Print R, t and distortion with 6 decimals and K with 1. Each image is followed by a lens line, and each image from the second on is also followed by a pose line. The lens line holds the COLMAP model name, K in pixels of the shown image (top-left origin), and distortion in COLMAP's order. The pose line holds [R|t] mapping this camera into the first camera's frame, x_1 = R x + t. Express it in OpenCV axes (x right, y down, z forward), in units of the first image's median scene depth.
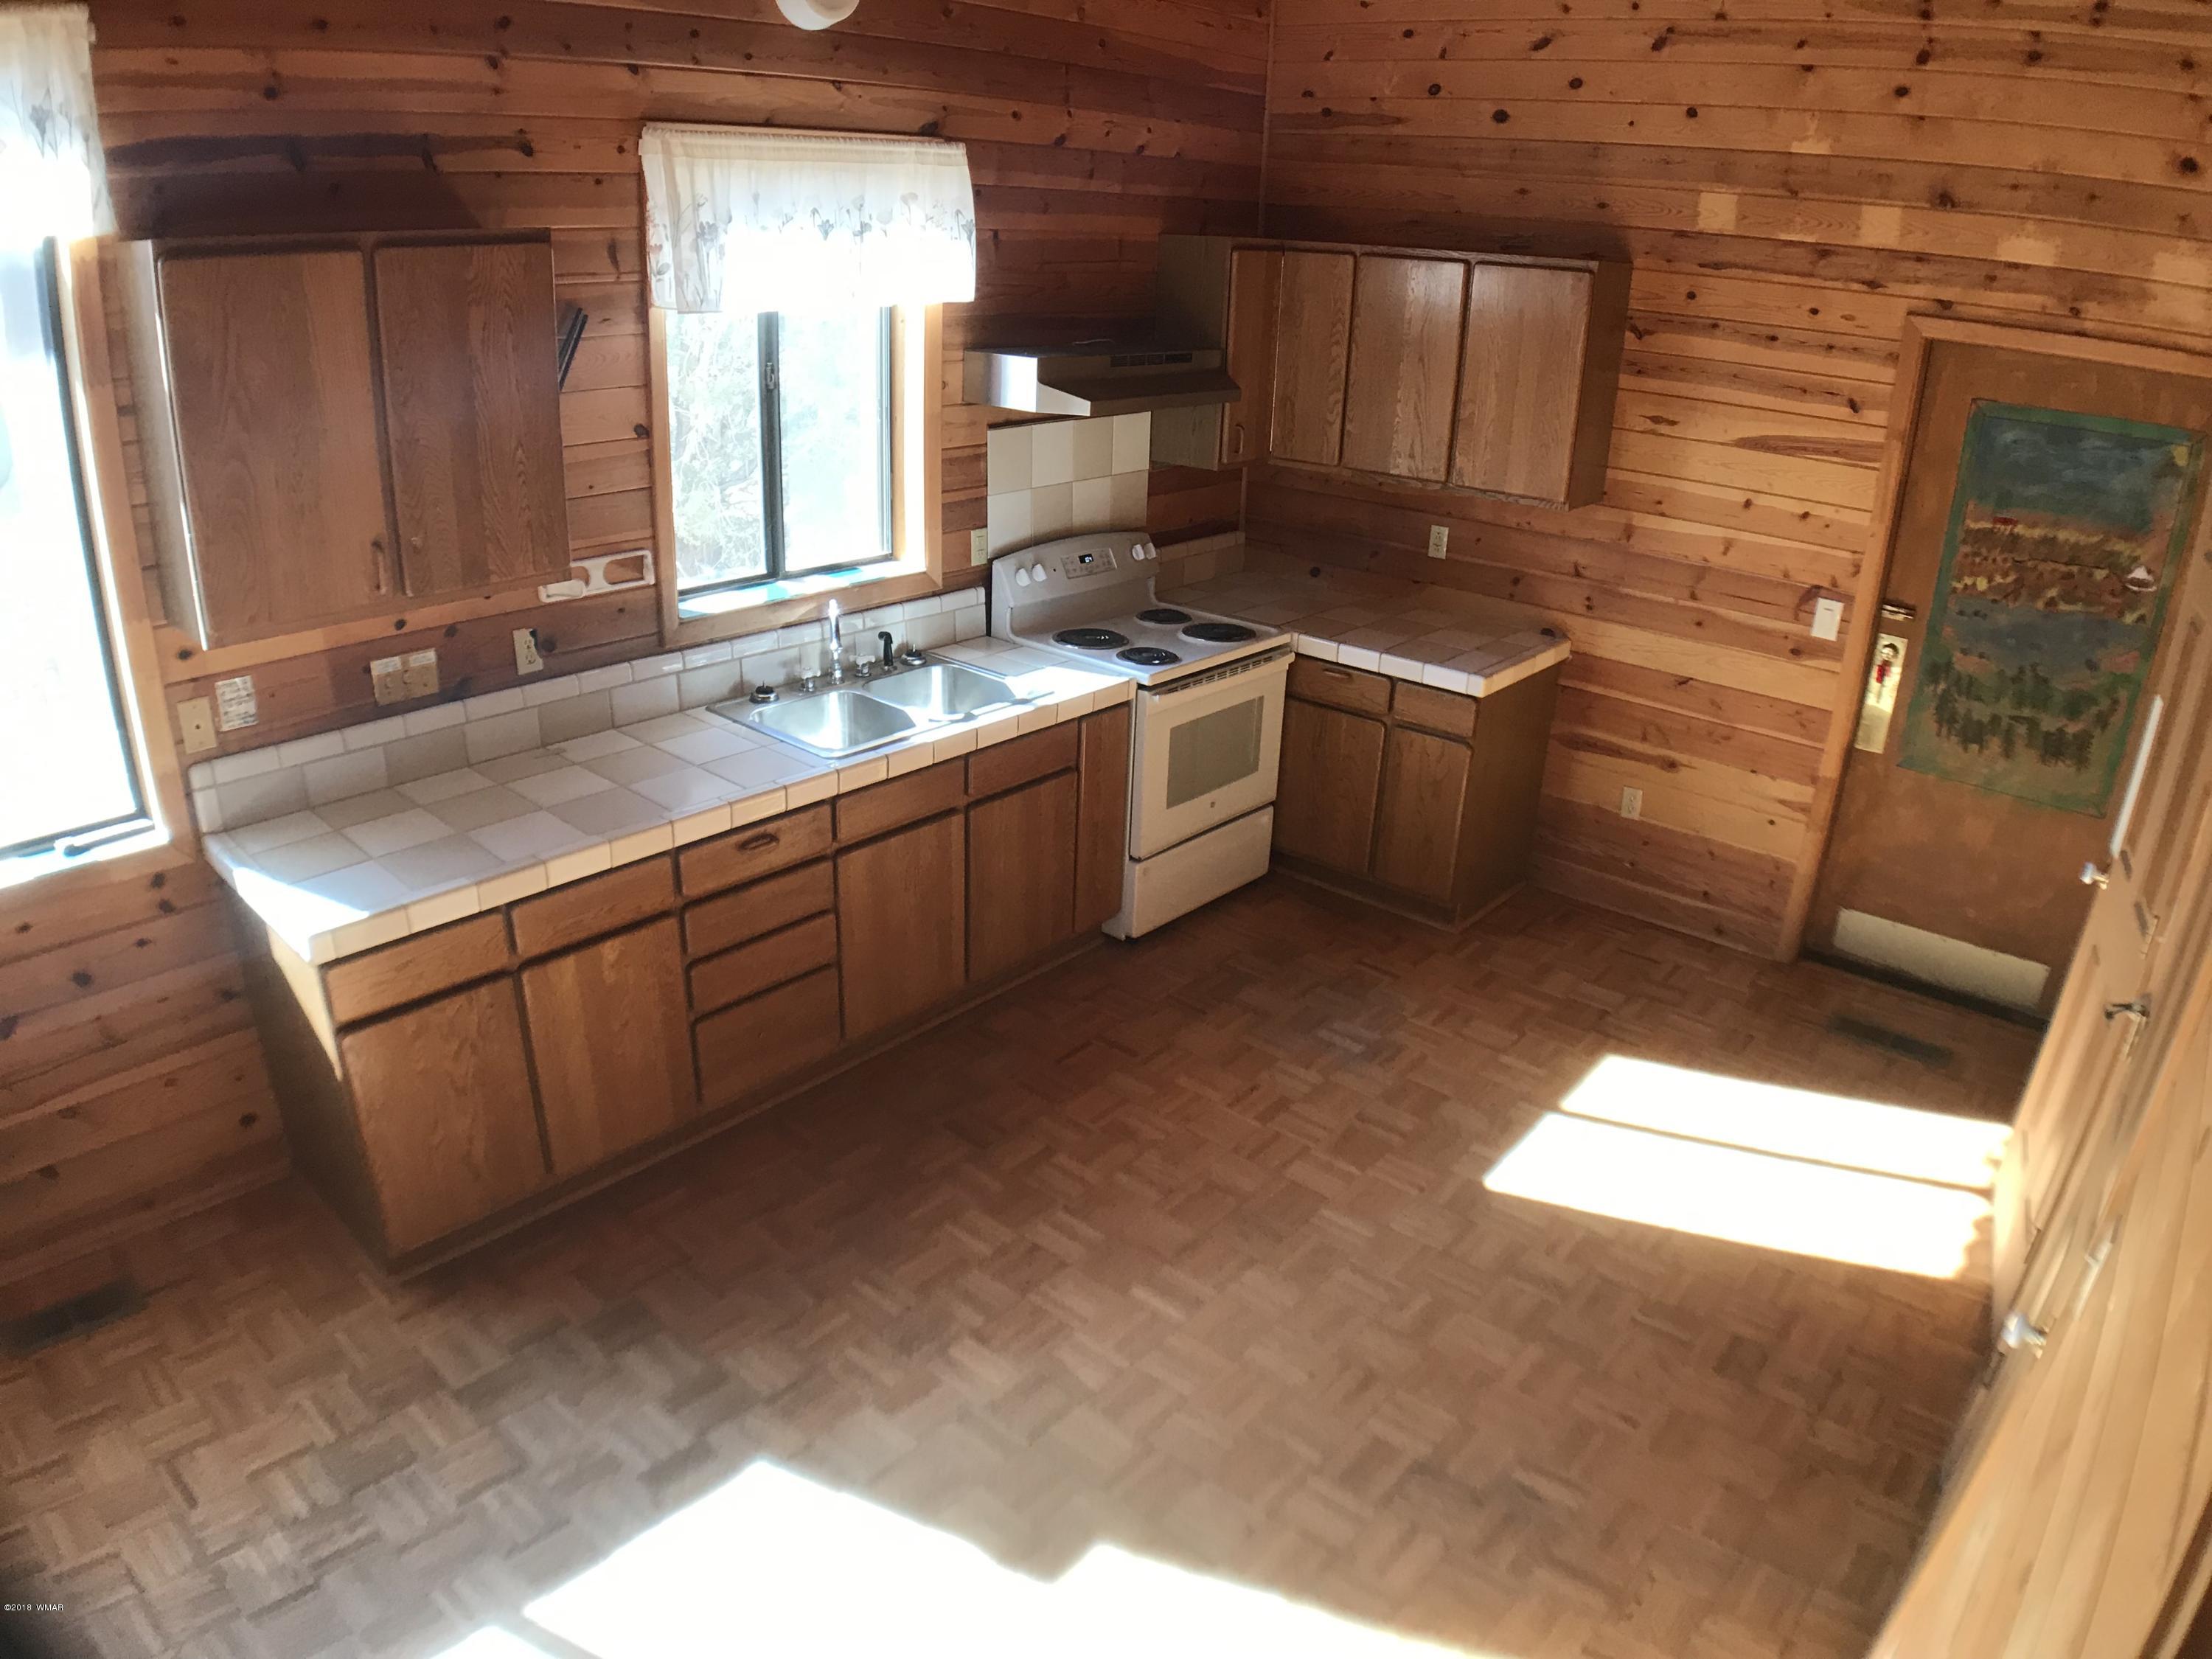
lens RADIAL K [[1480.6, 0, 1106.0], [0, 1480.6, 829.5], [0, 0, 1]] dist [-0.133846, 0.004648]
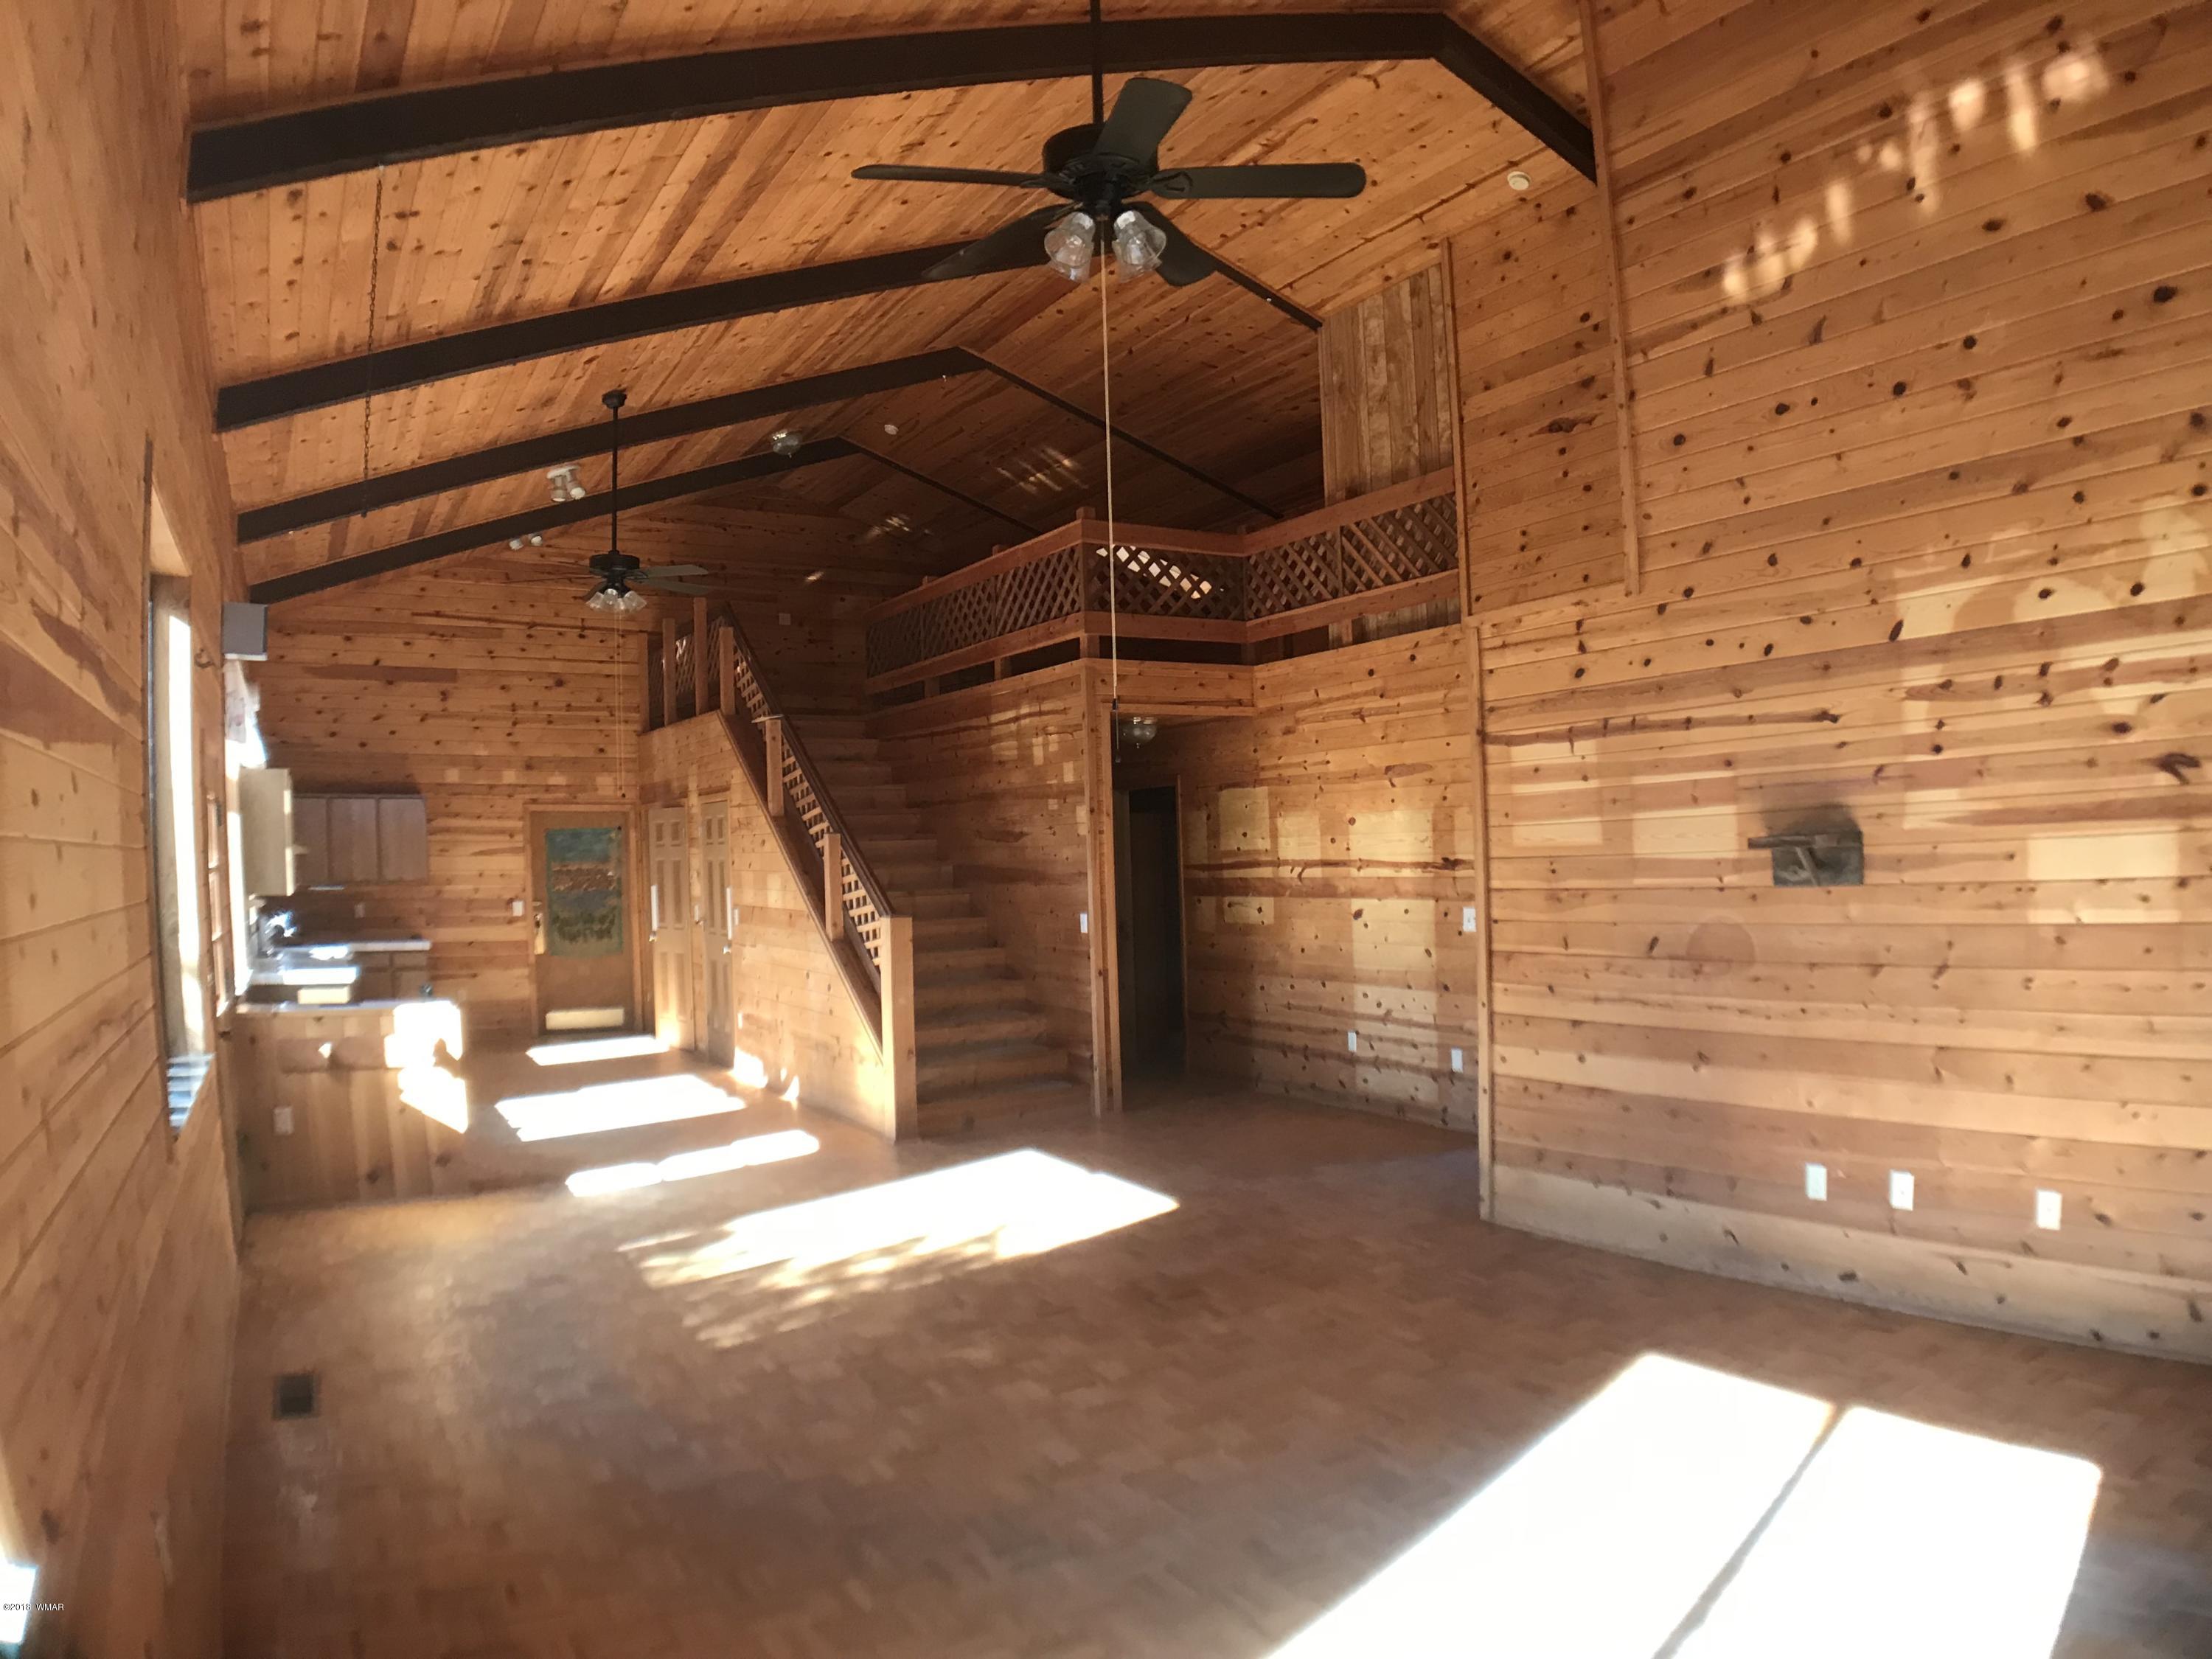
lens RADIAL K [[1860.4, 0, 1112.0], [0, 1860.4, 939.6], [0, 0, 1]] dist [-0.048214, -0.093504]
pose [[0.401284, -0.080400, 0.912418, -2.501784], [0.368397, 0.926185, -0.080408, 0.673601], [-0.838603, 0.368399, 0.401283, -1.527901]]
